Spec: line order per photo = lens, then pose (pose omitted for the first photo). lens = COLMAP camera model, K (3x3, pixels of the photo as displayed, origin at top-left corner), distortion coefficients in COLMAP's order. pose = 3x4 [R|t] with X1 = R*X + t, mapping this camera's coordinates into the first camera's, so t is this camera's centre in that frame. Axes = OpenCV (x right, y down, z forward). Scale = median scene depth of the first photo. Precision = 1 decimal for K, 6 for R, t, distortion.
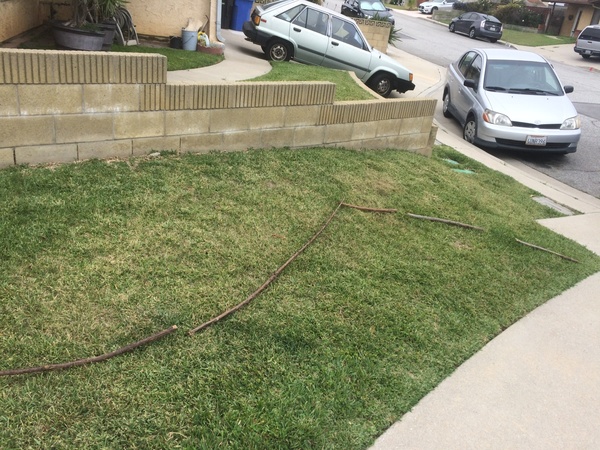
lens RADIAL K [[510.8, 0, 300.0], [0, 510.8, 225.0], [0, 0, 1]] dist [0.084594, -0.118478]
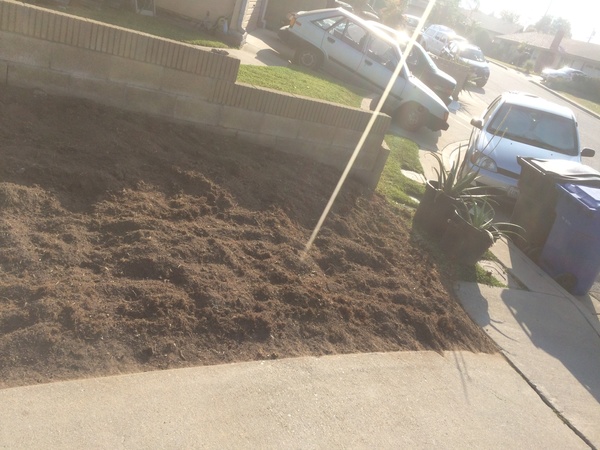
lens RADIAL K [[510.8, 0, 300.0], [0, 510.8, 225.0], [0, 0, 1]] dist [0.084594, -0.118478]
pose [[0.955939, 0.245669, -0.160710, 0.207797], [-0.254897, 0.966171, -0.039246, 0.001033], [0.145632, 0.078481, 0.986221, 0.103779]]
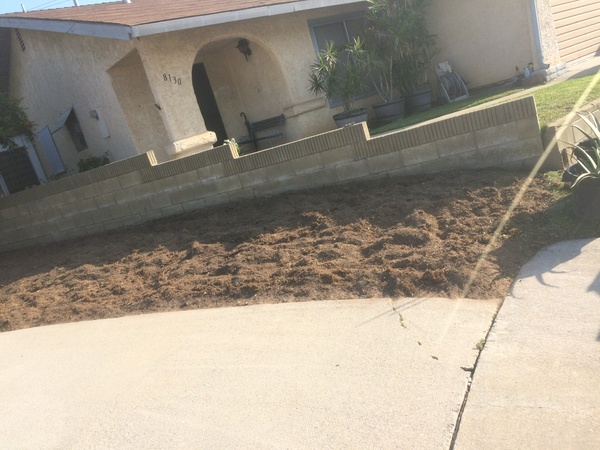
lens RADIAL K [[510.8, 0, 300.0], [0, 510.8, 225.0], [0, 0, 1]] dist [0.084594, -0.118478]
pose [[0.373433, -0.039003, -0.926837, 0.605384], [-0.043660, 0.997270, -0.059558, 0.017165], [0.926629, 0.062706, 0.370711, 0.253444]]
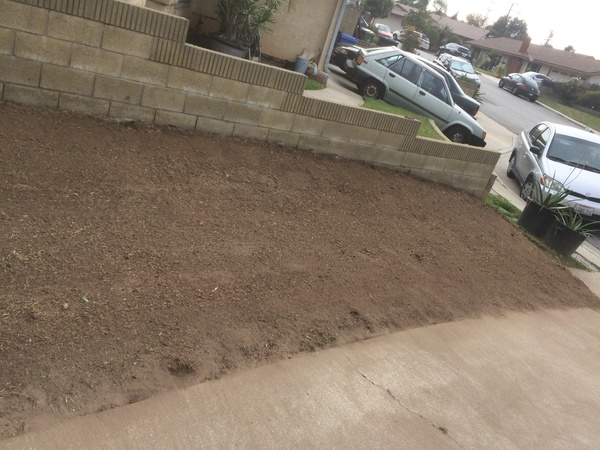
lens RADIAL K [[510.8, 0, 300.0], [0, 510.8, 225.0], [0, 0, 1]] dist [0.084594, -0.118478]
pose [[0.970190, 0.222469, -0.096120, -0.023777], [-0.228118, 0.972227, -0.052309, 0.060379], [0.081813, 0.072676, 0.993994, -0.150734]]
